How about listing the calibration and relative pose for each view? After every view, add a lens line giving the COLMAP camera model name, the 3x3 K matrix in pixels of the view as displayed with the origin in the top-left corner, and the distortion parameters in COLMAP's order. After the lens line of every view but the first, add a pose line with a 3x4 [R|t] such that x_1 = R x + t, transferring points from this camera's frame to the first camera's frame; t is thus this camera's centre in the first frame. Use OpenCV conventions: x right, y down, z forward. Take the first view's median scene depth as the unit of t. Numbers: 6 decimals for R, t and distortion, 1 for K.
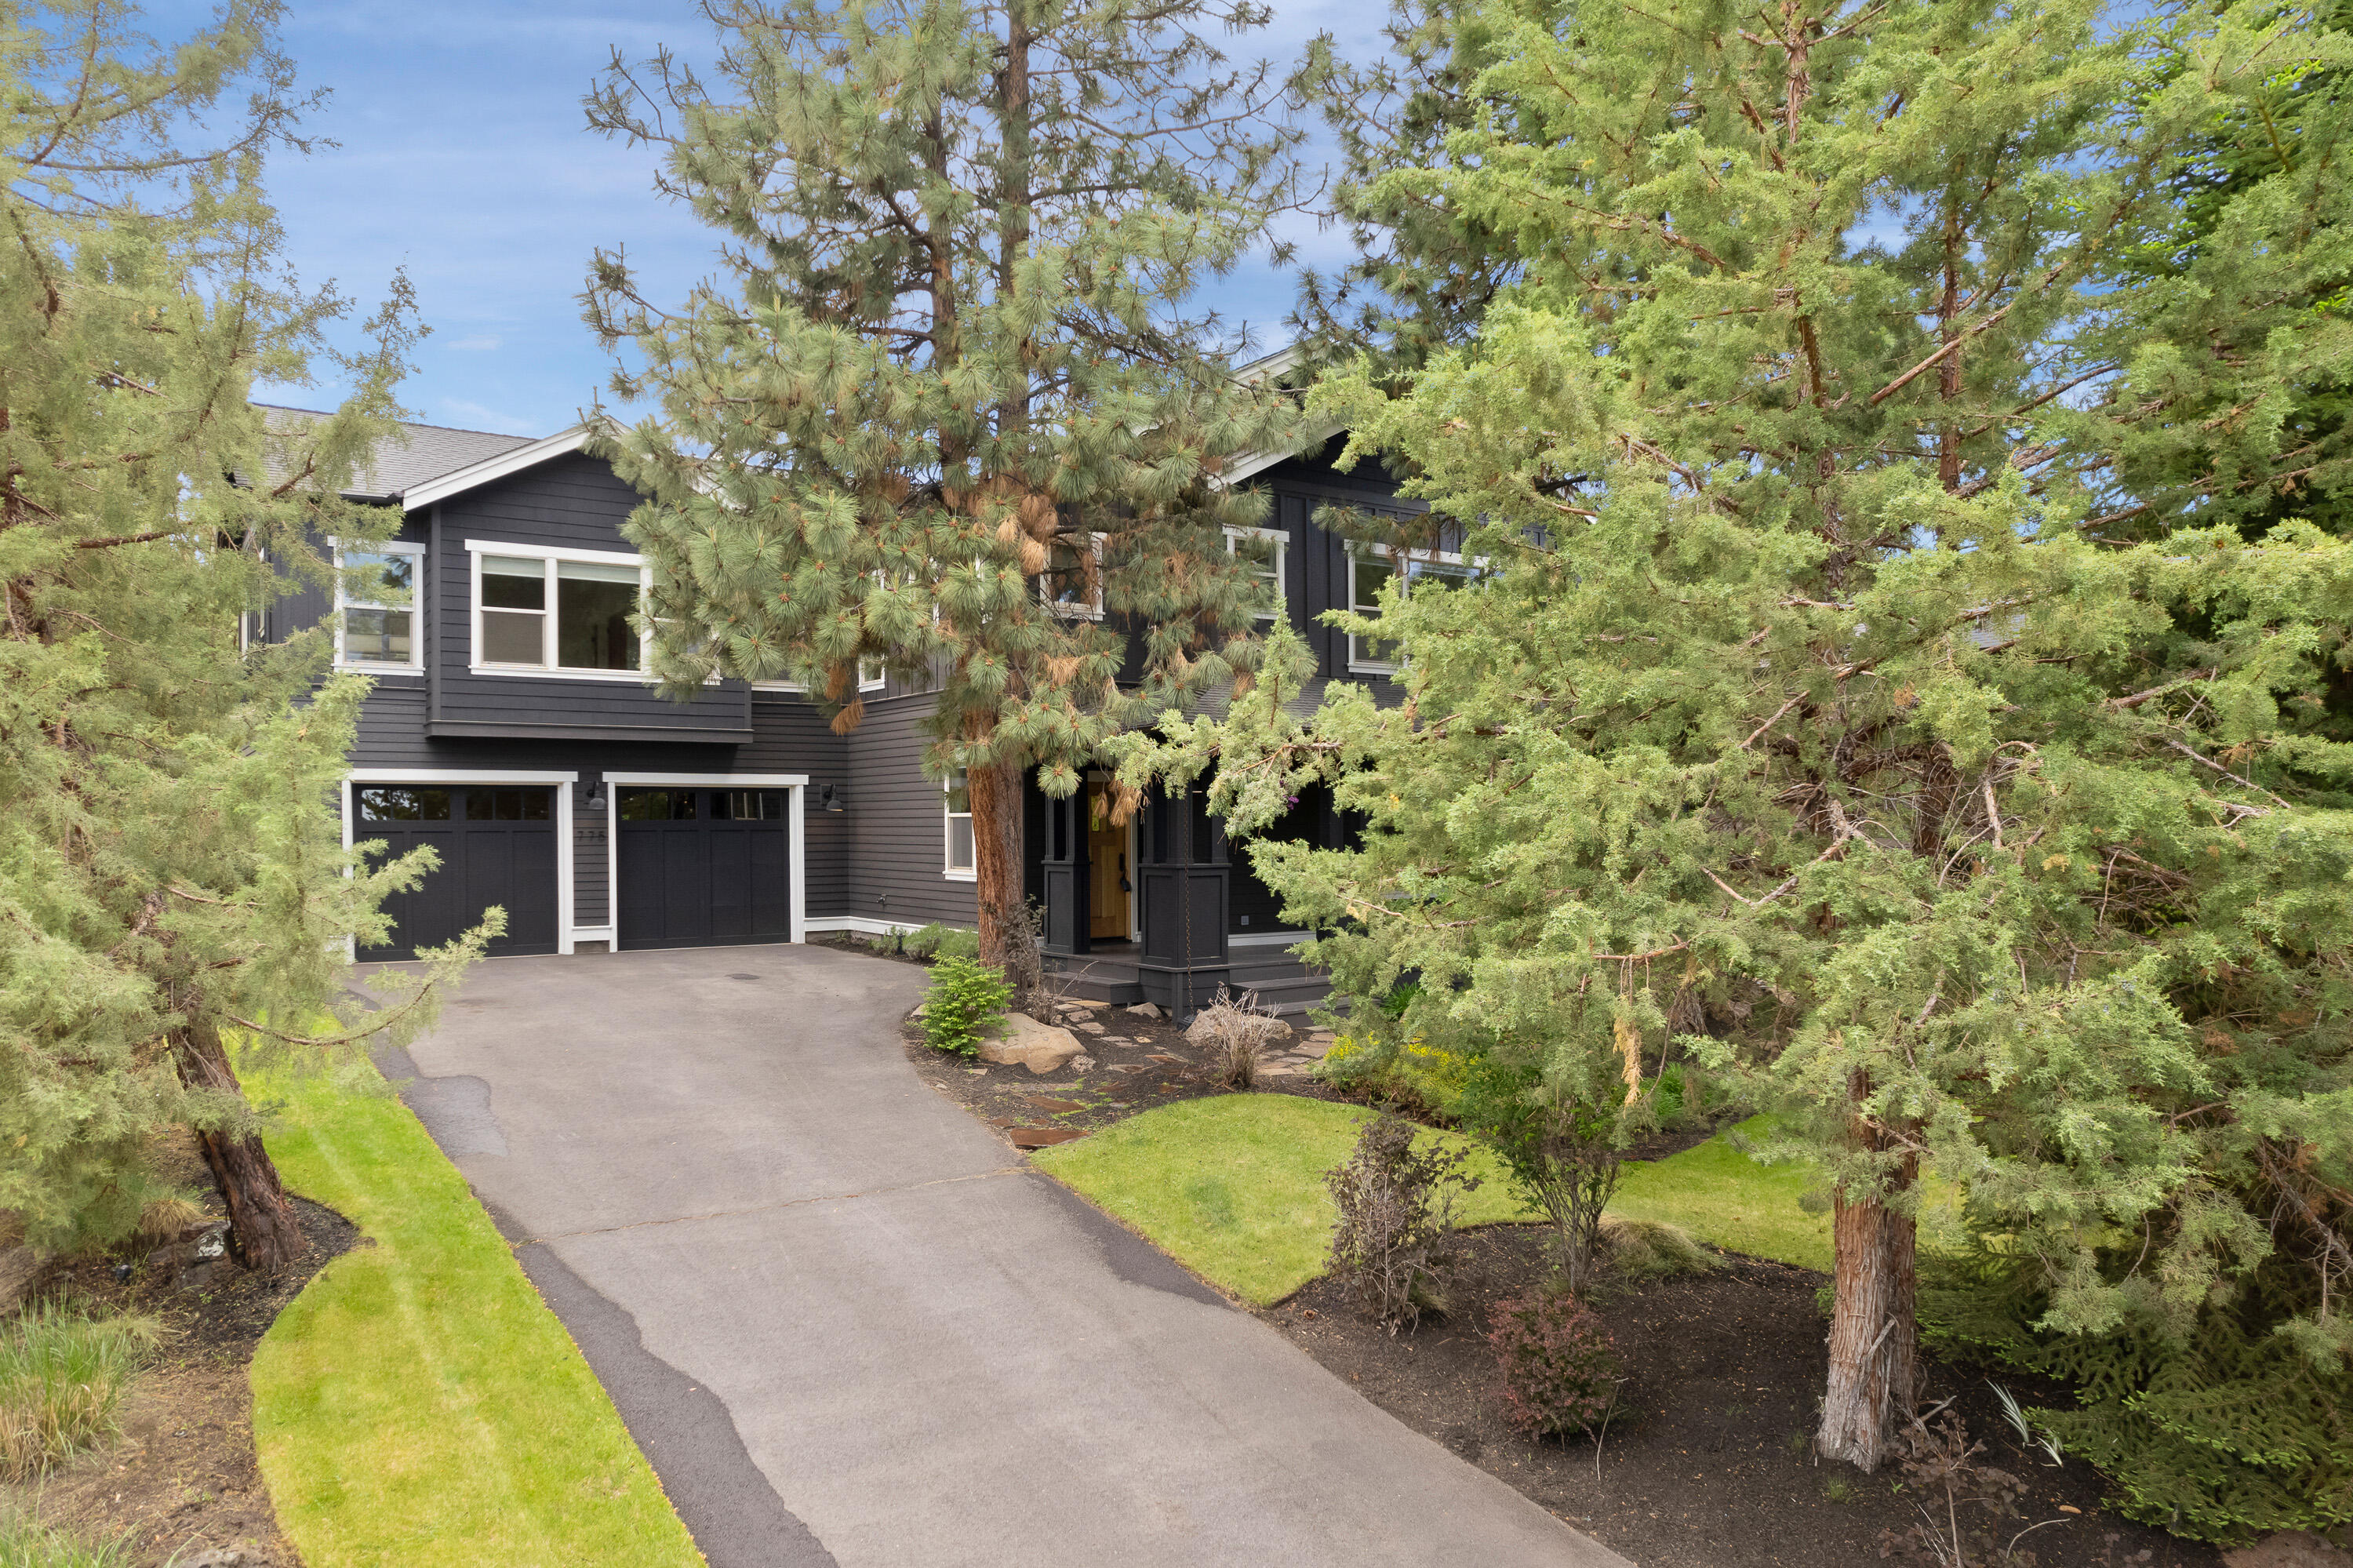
lens RADIAL K [[1519.0, 0, 1129.5], [0, 1519.0, 871.6], [0, 0, 1]] dist [-0.059727, 0.046984]
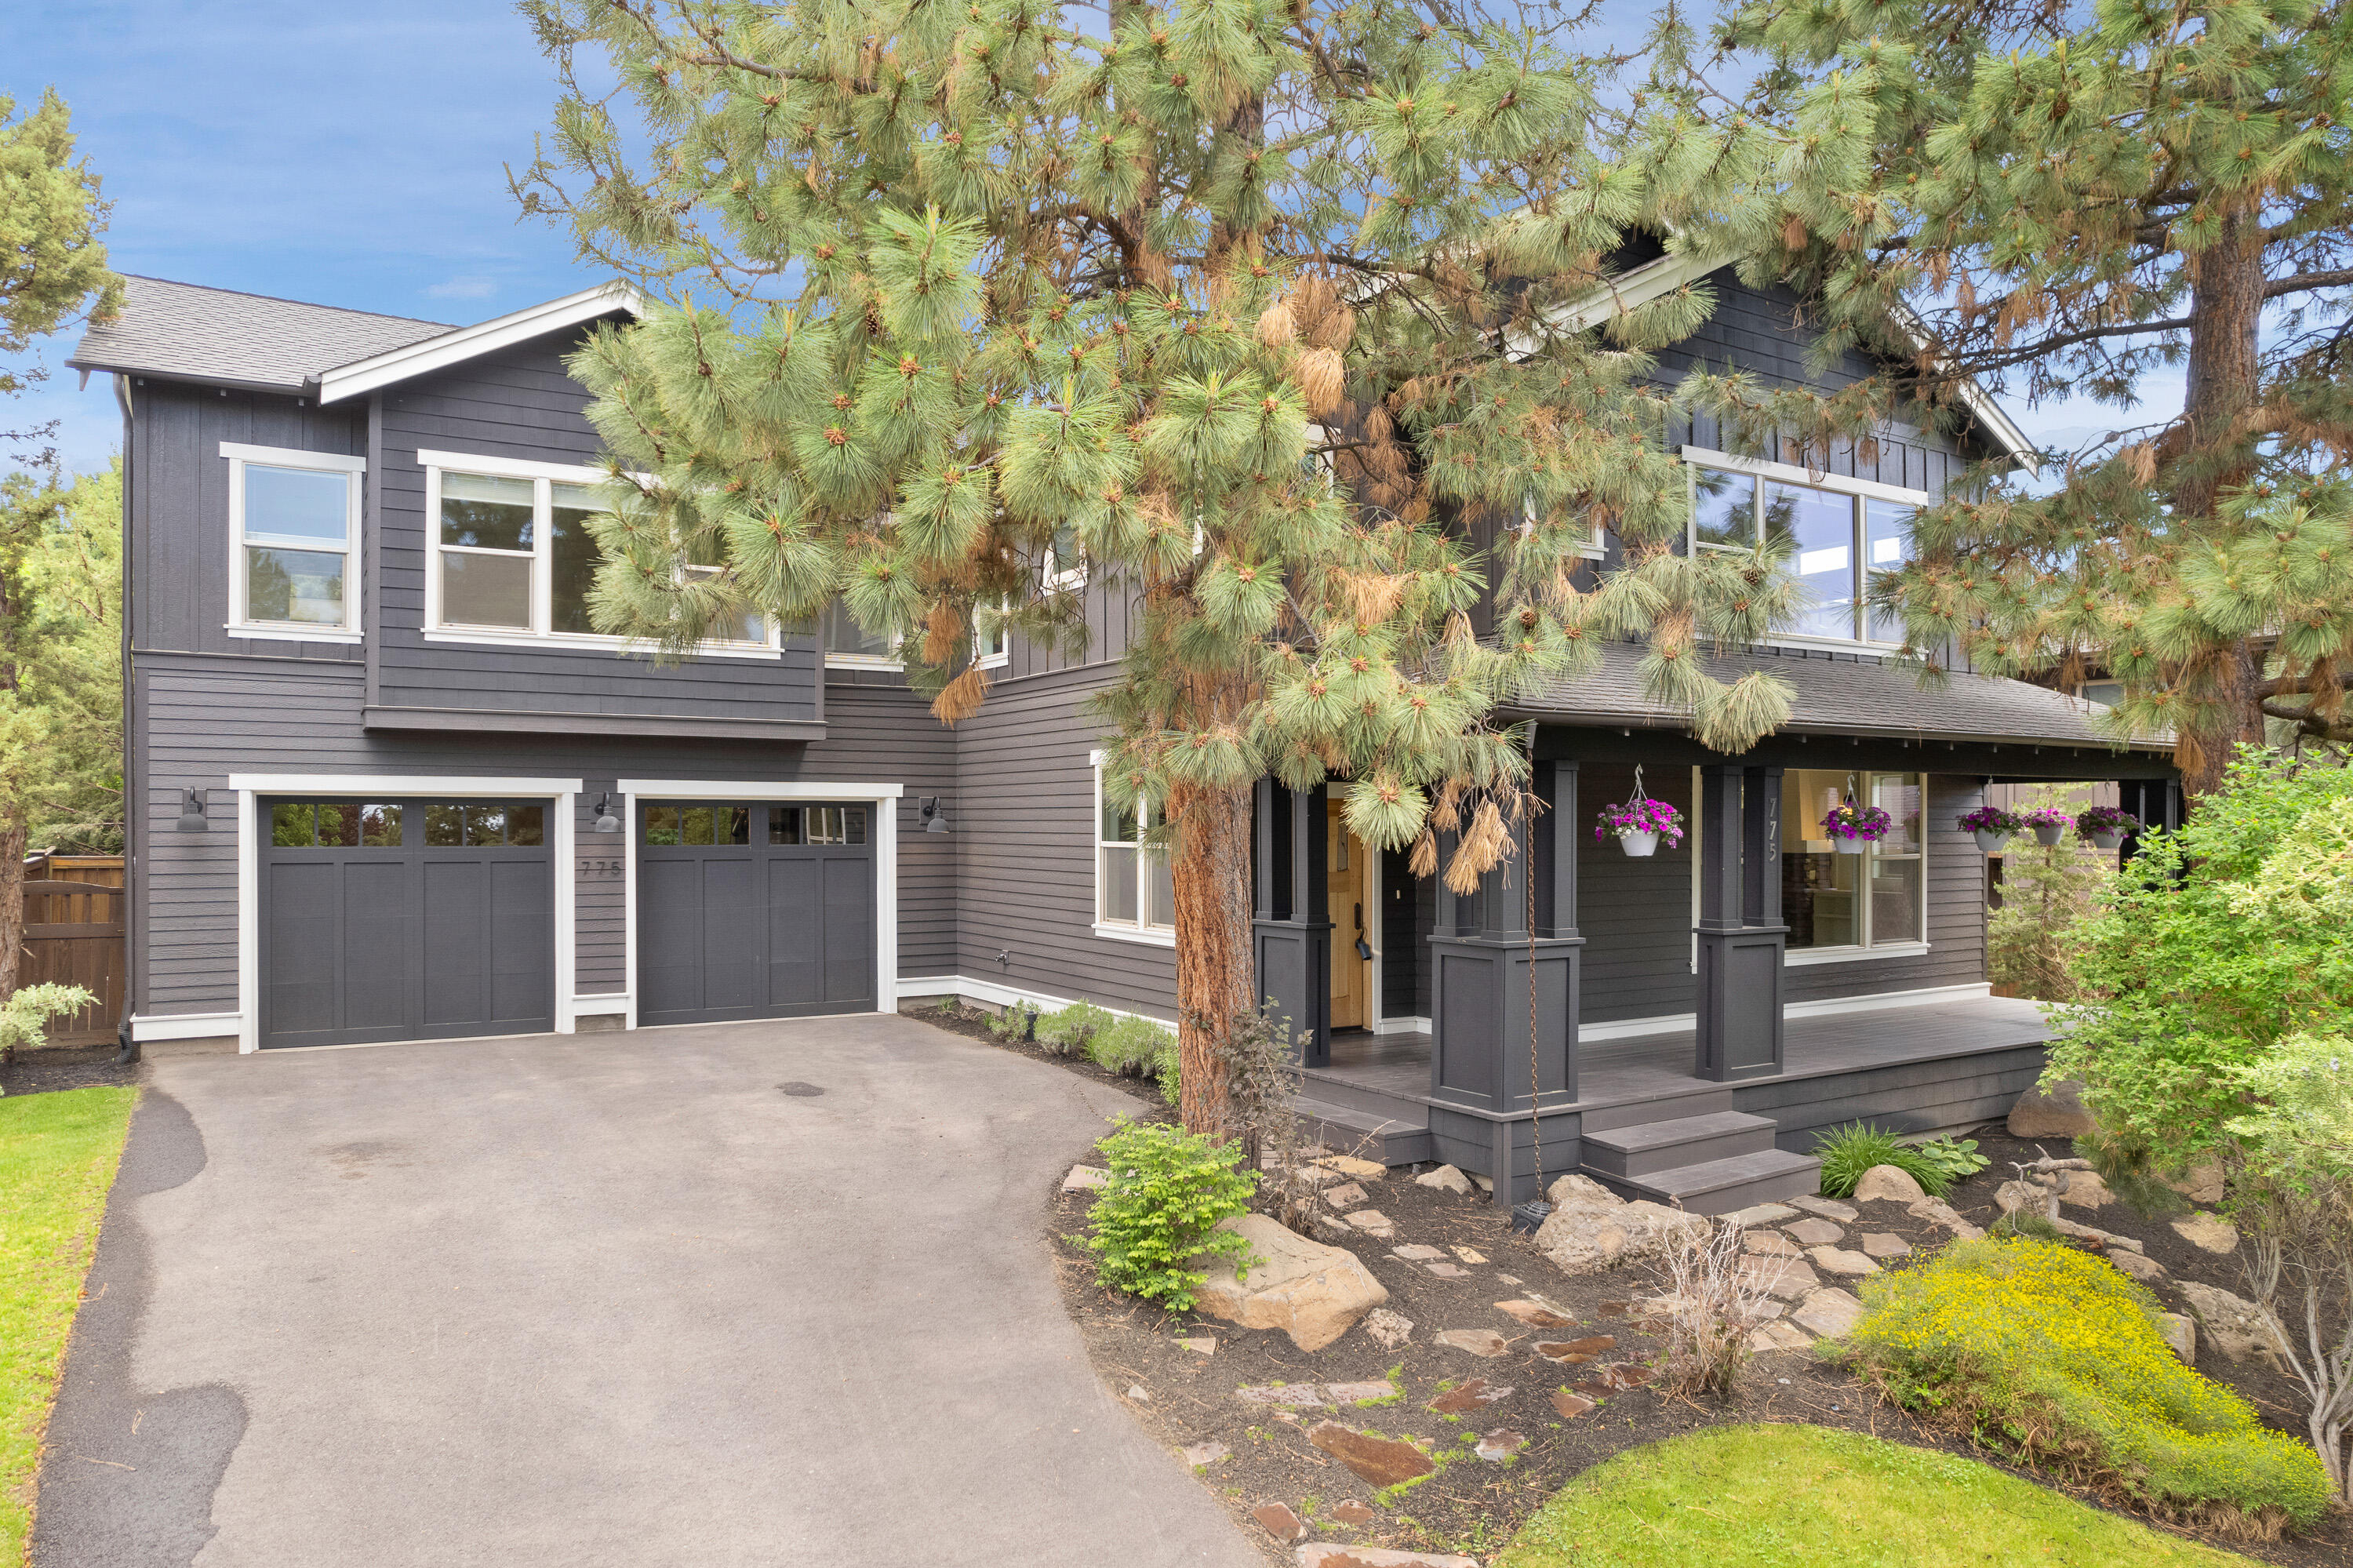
lens RADIAL K [[1519.0, 0, 1147.1], [0, 1519.0, 843.6], [0, 0, 1]] dist [-0.059727, 0.046984]
pose [[0.998422, 0.003903, -0.056020, -0.093508], [-0.004883, 0.999837, -0.017368, -0.039543], [0.055943, 0.017614, 0.998279, 0.484917]]
